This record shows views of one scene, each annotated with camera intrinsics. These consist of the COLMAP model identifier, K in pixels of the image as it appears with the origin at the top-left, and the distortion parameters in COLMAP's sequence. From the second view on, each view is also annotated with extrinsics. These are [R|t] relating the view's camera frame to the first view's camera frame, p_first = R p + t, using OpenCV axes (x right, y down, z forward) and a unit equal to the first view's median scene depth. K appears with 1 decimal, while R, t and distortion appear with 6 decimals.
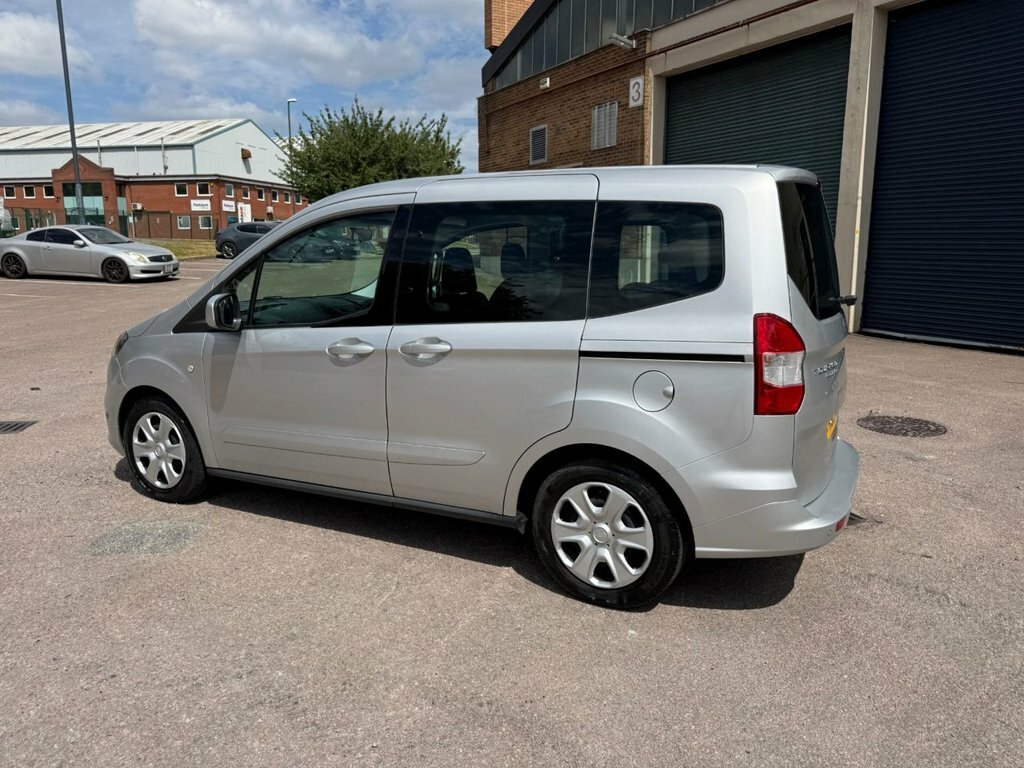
lens RADIAL K [[737.2, 0, 513.9], [0, 737.2, 379.5], [0, 0, 1]] dist [0.017758, -0.023657]
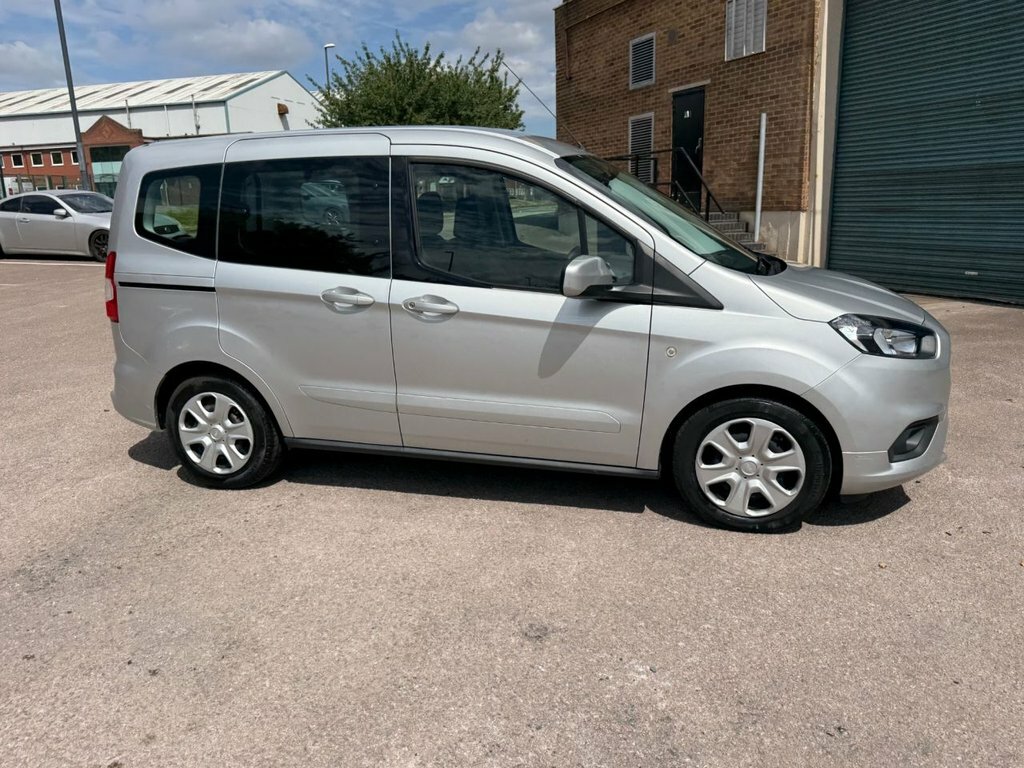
lens RADIAL K [[761.0, 0, 513.3], [0, 761.0, 390.6], [0, 0, 1]] dist [0.018107, -0.024467]
pose [[0.997352, -0.010921, -0.071902, -0.054863], [0.015310, 0.998034, 0.060775, -0.043268], [0.071097, -0.061715, 0.995558, 0.246164]]
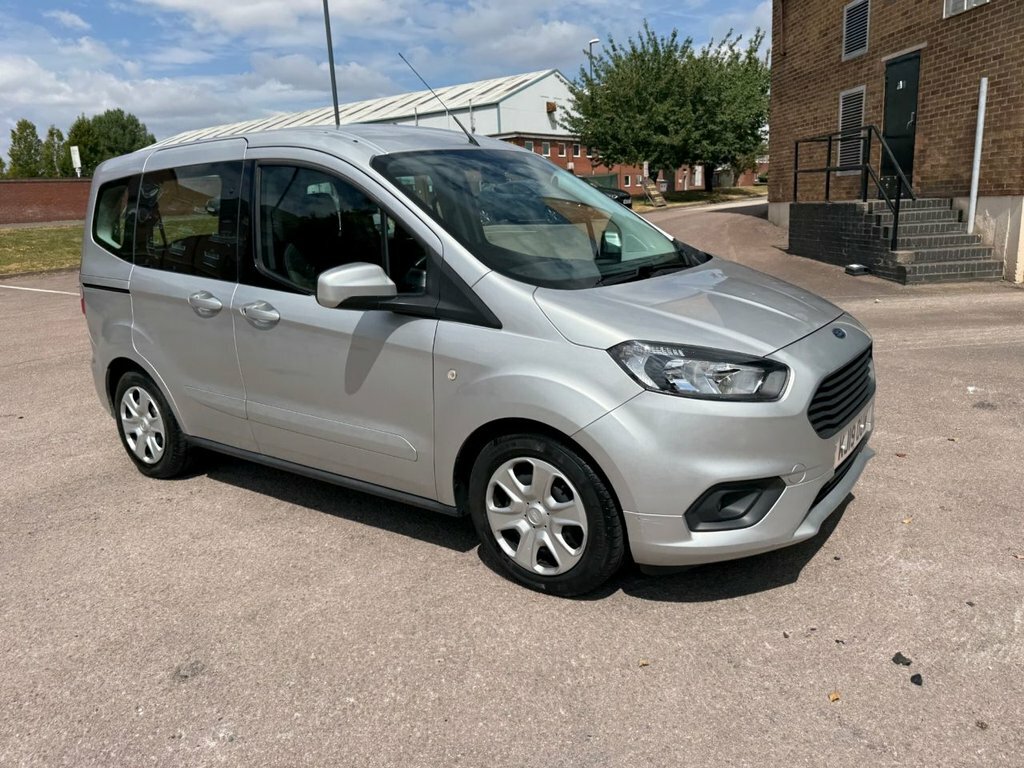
lens RADIAL K [[761.0, 0, 519.0], [0, 761.0, 389.1], [0, 0, 1]] dist [0.018107, -0.024467]
pose [[0.914028, 0.048069, -0.402792, 0.059114], [-0.021410, 0.997287, 0.070430, -0.049920], [0.405085, -0.055751, 0.912578, 0.297631]]
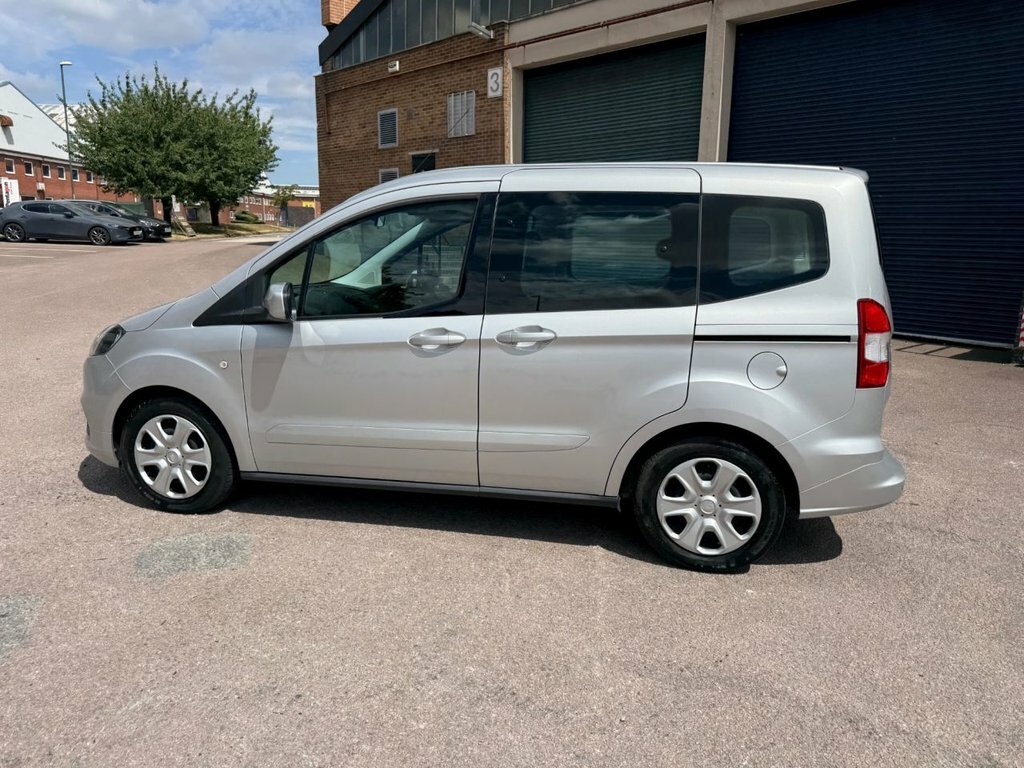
lens RADIAL K [[737.2, 0, 515.8], [0, 737.2, 380.7], [0, 0, 1]] dist [0.017758, -0.023657]
pose [[0.965544, -0.036374, 0.257686, -0.082666], [0.031765, 0.999253, 0.022027, -0.000981], [-0.258294, -0.013083, 0.965978, 0.006369]]
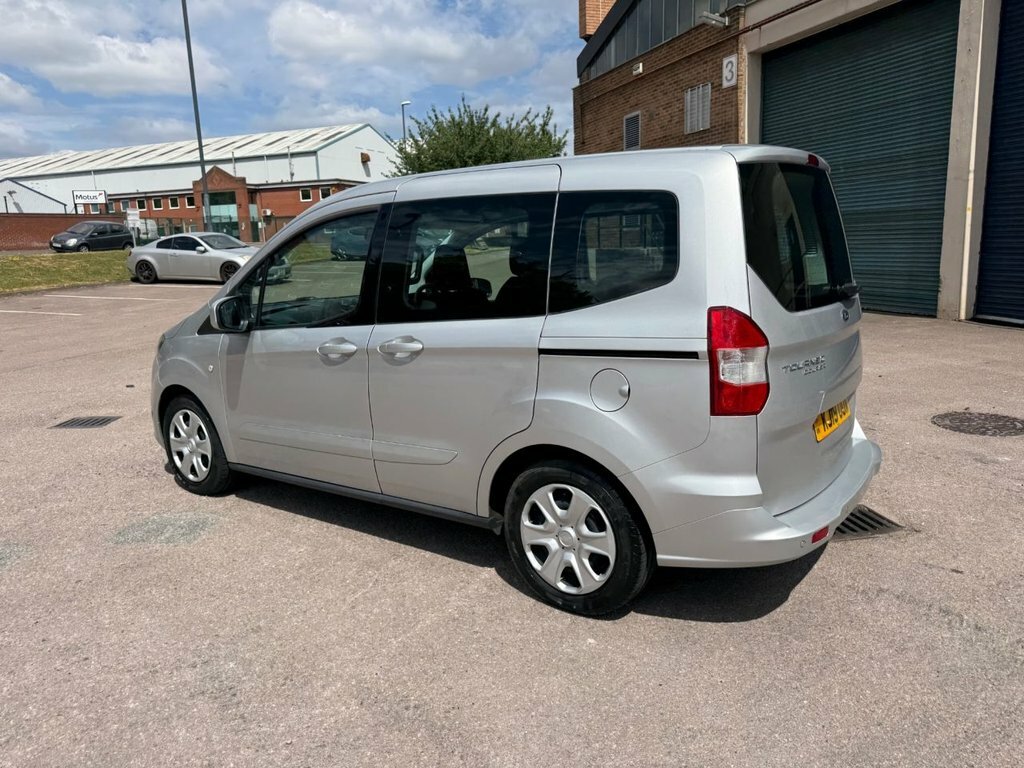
lens RADIAL K [[737.2, 0, 516.0], [0, 737.2, 380.5], [0, 0, 1]] dist [0.017758, -0.023657]
pose [[0.987646, -0.005657, -0.156598, 0.039899], [0.007413, 0.999916, 0.010629, -0.001400], [0.156525, -0.011659, 0.987605, 0.007418]]
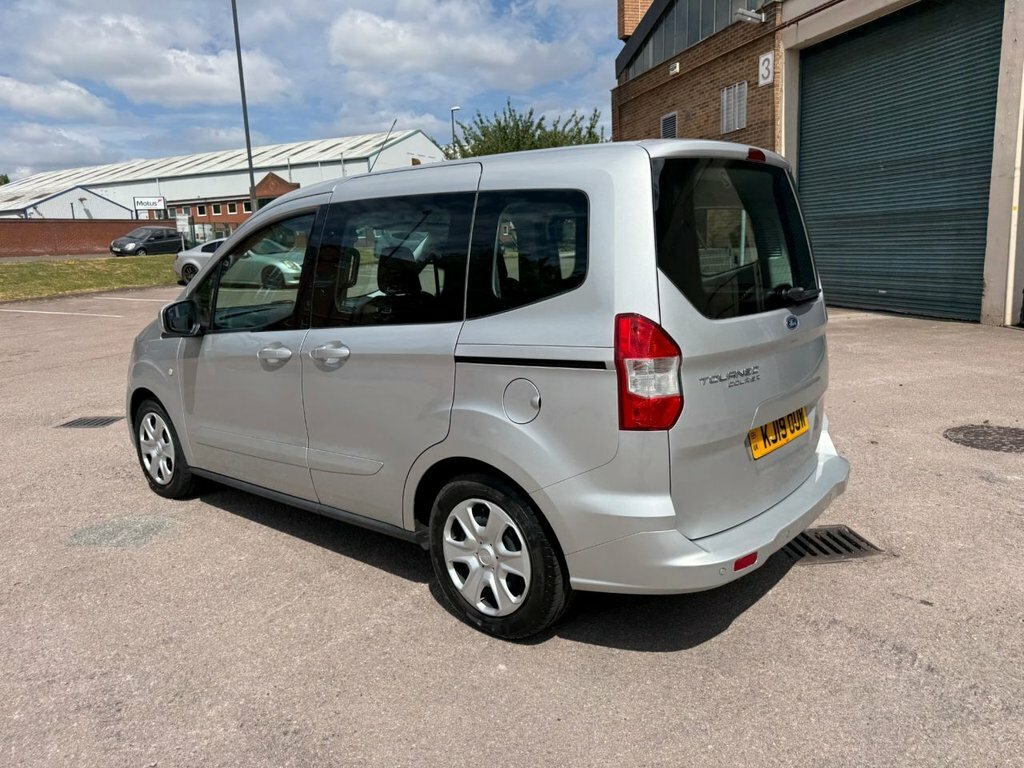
lens RADIAL K [[737.2, 0, 512.8], [0, 737.2, 376.7], [0, 0, 1]] dist [0.017758, -0.023657]
pose [[0.973210, 0.002659, -0.229903, 0.070161], [-0.002513, 0.999996, 0.000926, -0.002513], [0.229905, -0.000324, 0.973213, 0.023075]]
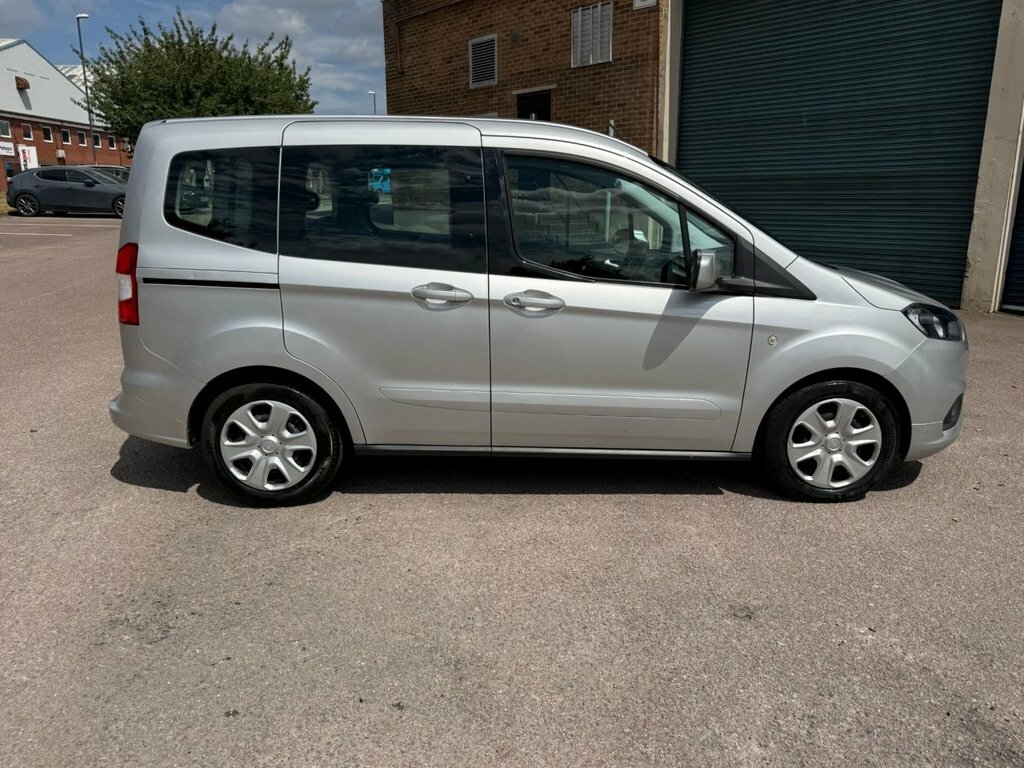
lens RADIAL K [[761.0, 0, 511.3], [0, 761.0, 386.9], [0, 0, 1]] dist [0.018107, -0.024467]
pose [[0.976538, -0.054291, 0.208388, -0.147269], [0.040898, 0.996843, 0.068050, -0.045320], [-0.211425, -0.057931, 0.975676, 0.253636]]
